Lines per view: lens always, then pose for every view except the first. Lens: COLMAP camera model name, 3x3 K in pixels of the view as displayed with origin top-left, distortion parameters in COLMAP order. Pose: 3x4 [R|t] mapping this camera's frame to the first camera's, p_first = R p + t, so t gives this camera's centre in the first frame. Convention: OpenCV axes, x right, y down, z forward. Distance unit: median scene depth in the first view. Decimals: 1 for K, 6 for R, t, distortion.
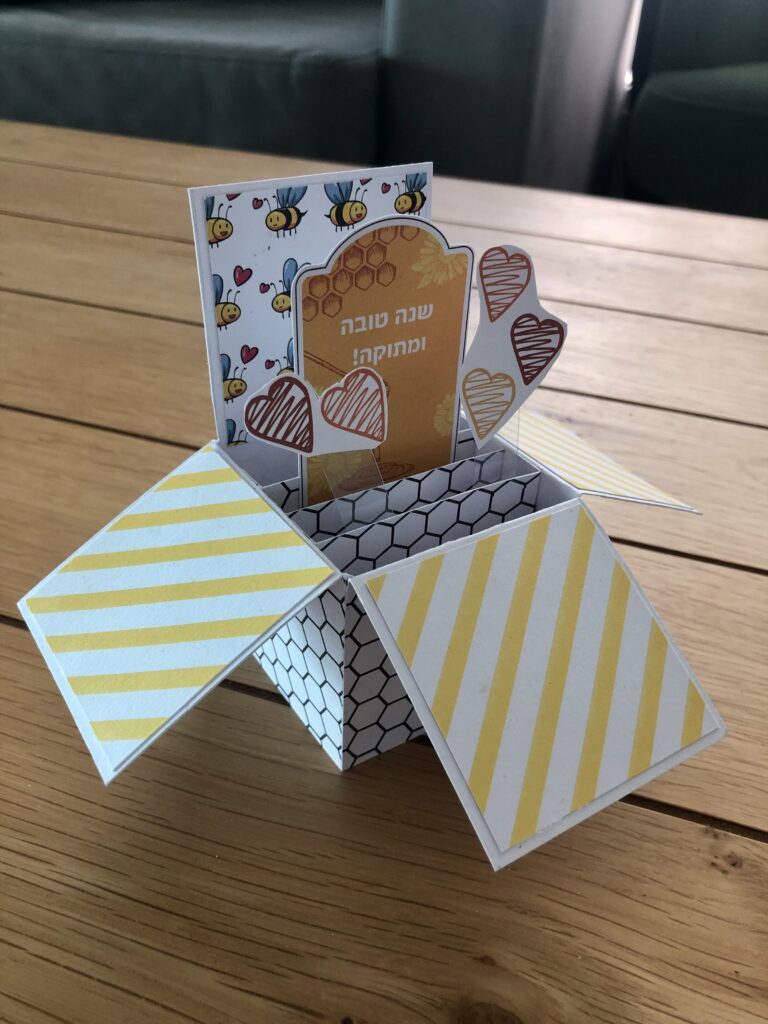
lens RADIAL K [[846.1, 0, 388.4], [0, 846.1, 515.8], [0, 0, 1]] dist [0.011074, -0.017489]
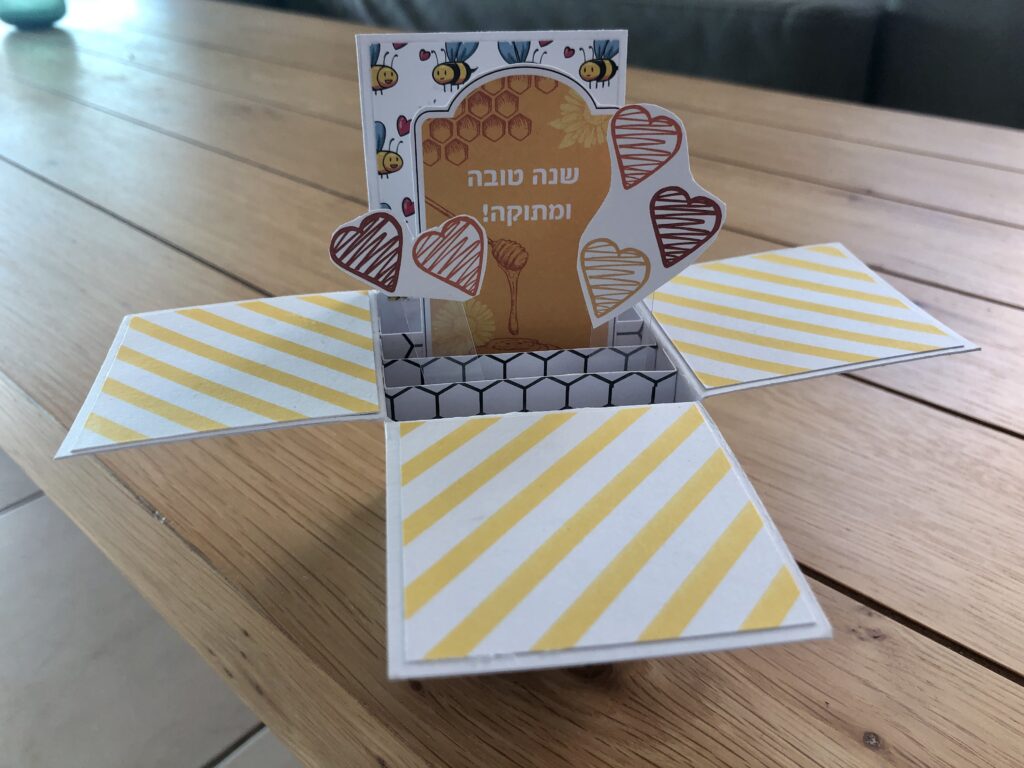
lens RADIAL K [[846.1, 0, 511.1], [0, 846.1, 384.6], [0, 0, 1]] dist [0.011074, -0.017489]
pose [[0.912445, 0.174591, -0.370085, 0.373438], [-0.212244, 0.975168, -0.063243, 0.055363], [0.349853, 0.136254, 0.926843, 0.149830]]
